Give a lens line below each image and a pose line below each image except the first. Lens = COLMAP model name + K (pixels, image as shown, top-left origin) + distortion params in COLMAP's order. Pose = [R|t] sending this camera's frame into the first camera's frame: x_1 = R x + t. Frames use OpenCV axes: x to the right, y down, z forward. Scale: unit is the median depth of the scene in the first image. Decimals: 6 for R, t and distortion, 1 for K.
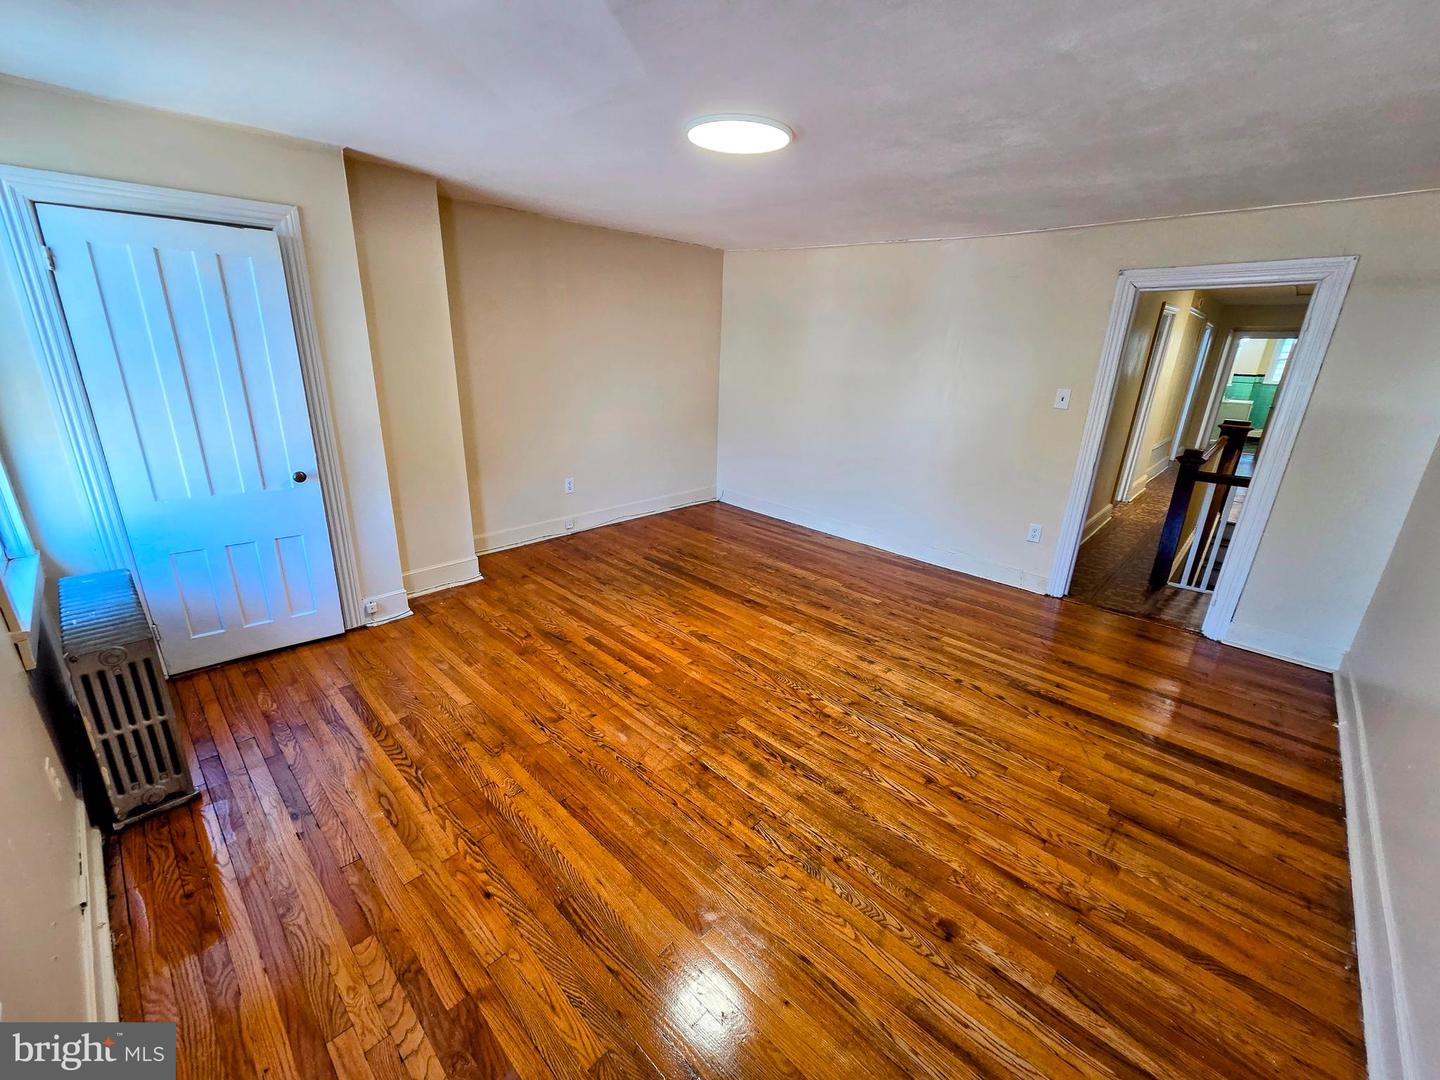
lens RADIAL K [[590.9, 0, 718.3], [0, 590.9, 534.1], [0, 0, 1]] dist [0.002501, 0.000752]
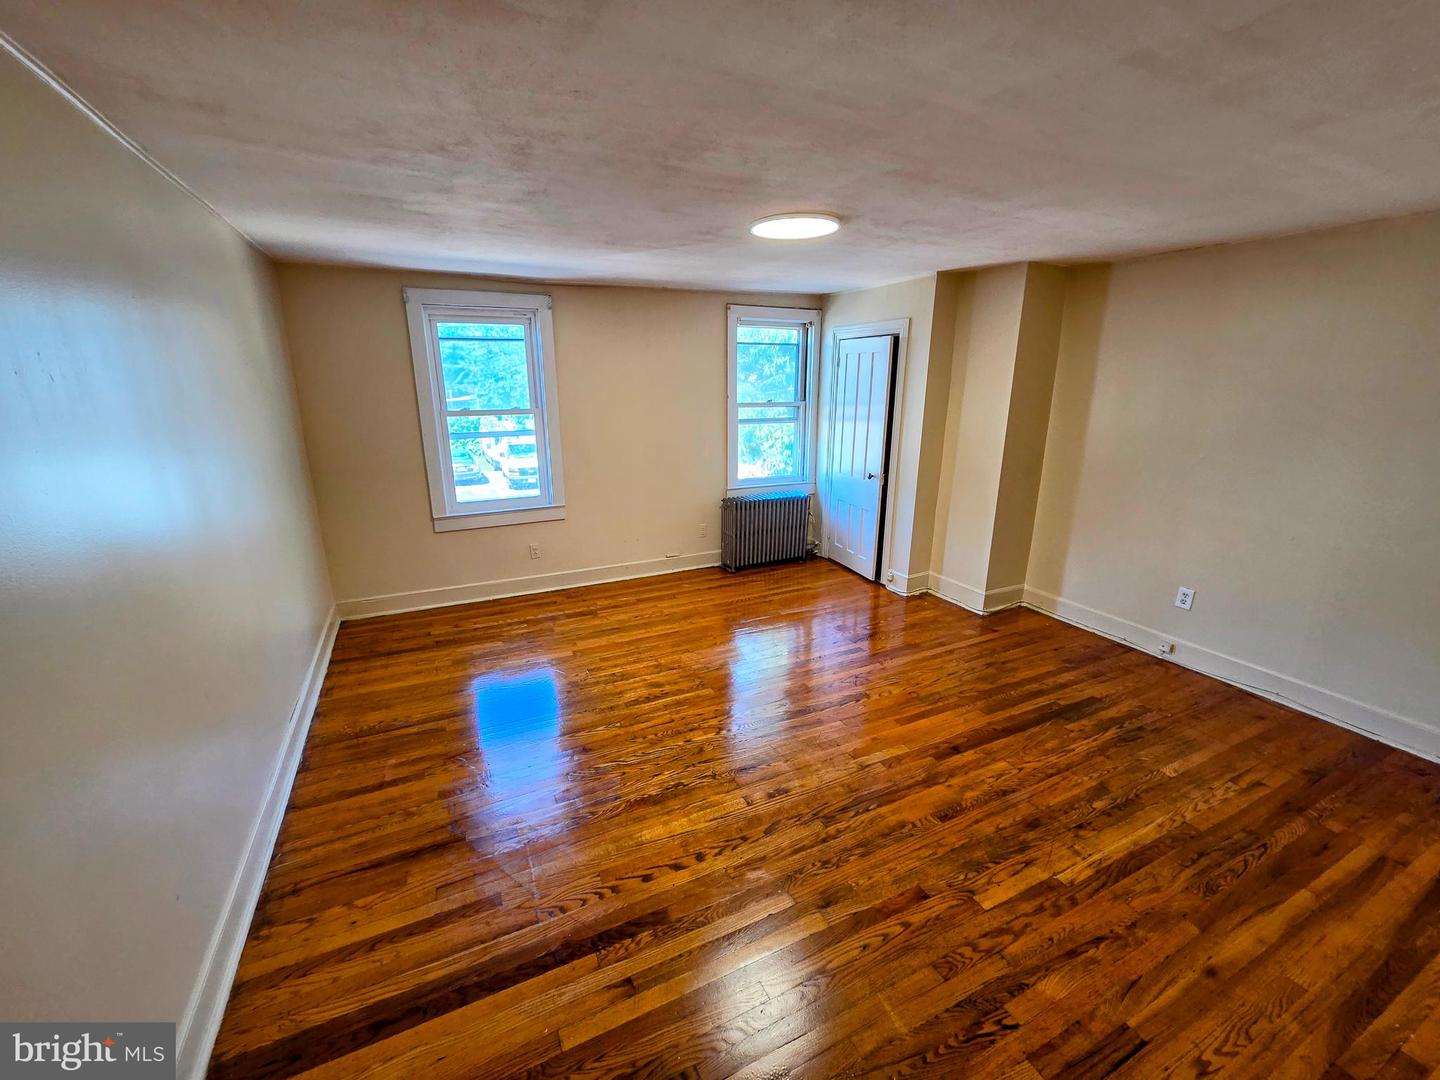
lens RADIAL K [[590.9, 0, 715.4], [0, 590.9, 534.6], [0, 0, 1]] dist [0.002501, 0.000752]
pose [[-0.344940, 0.208885, -0.915086, 0.865167], [-0.311231, 0.894314, 0.321462, -0.299117], [0.885524, 0.395688, -0.243473, 0.921788]]
